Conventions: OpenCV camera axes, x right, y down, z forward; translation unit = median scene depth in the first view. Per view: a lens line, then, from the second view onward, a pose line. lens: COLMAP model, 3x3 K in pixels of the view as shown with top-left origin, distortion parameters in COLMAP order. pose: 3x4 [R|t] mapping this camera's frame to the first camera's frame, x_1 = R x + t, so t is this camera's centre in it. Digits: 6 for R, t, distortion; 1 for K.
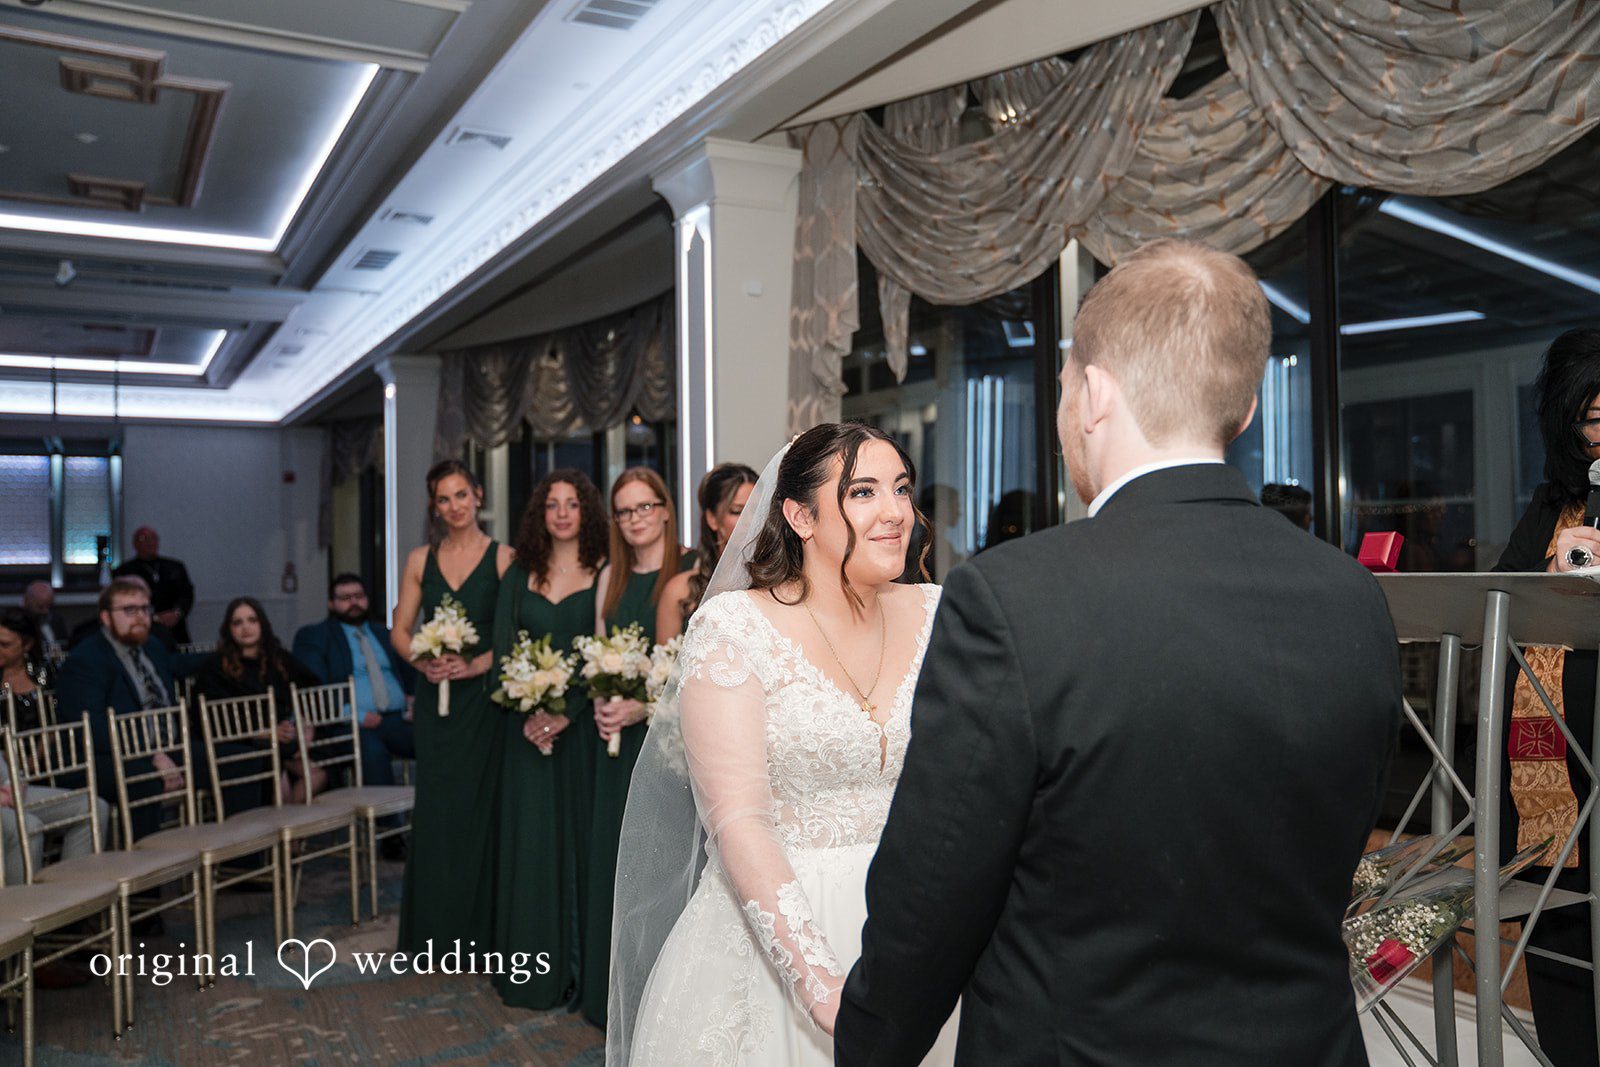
lens RADIAL K [[1253.6, 0, 800.0], [0, 1253.6, 533.5], [0, 0, 1]] dist [-0.088160, 0.106275]
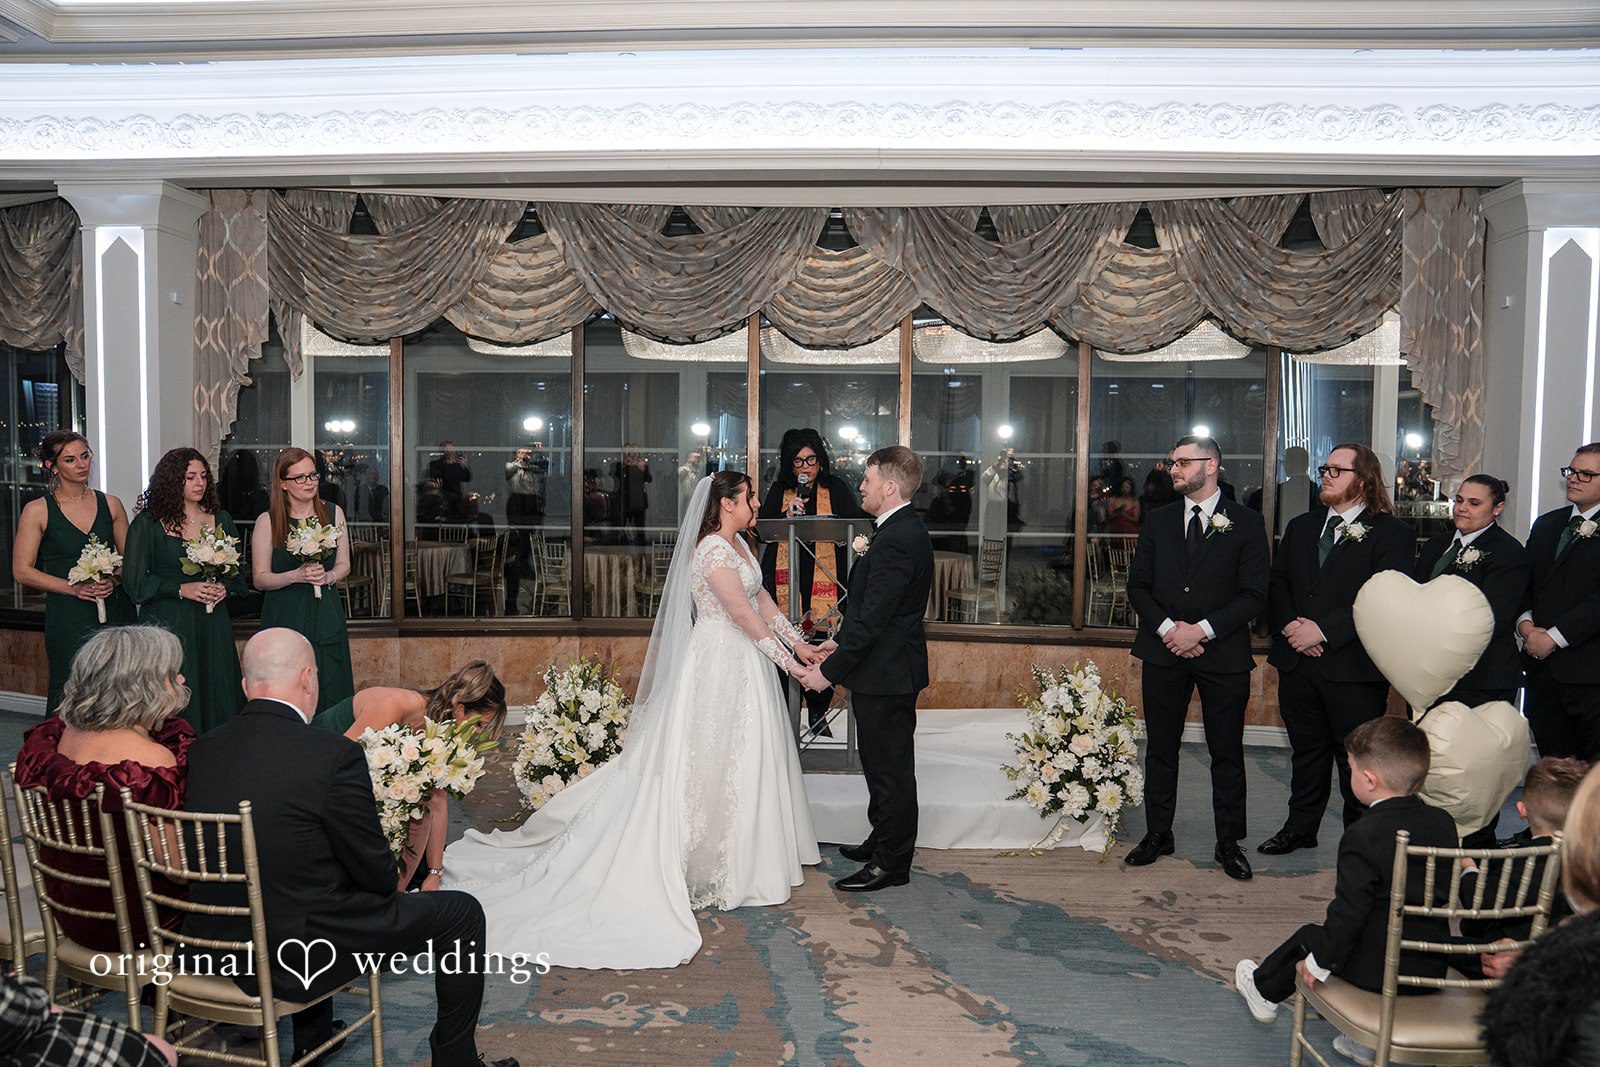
lens RADIAL K [[1223.3, 0, 800.0], [0, 1223.3, 533.5], [0, 0, 1]] dist [-0.096416, 0.081238]
pose [[0.539187, -0.020235, 0.841943, -0.939338], [-0.021965, 0.999033, 0.038077, -0.016830], [-0.841900, -0.039024, 0.538221, -0.282968]]
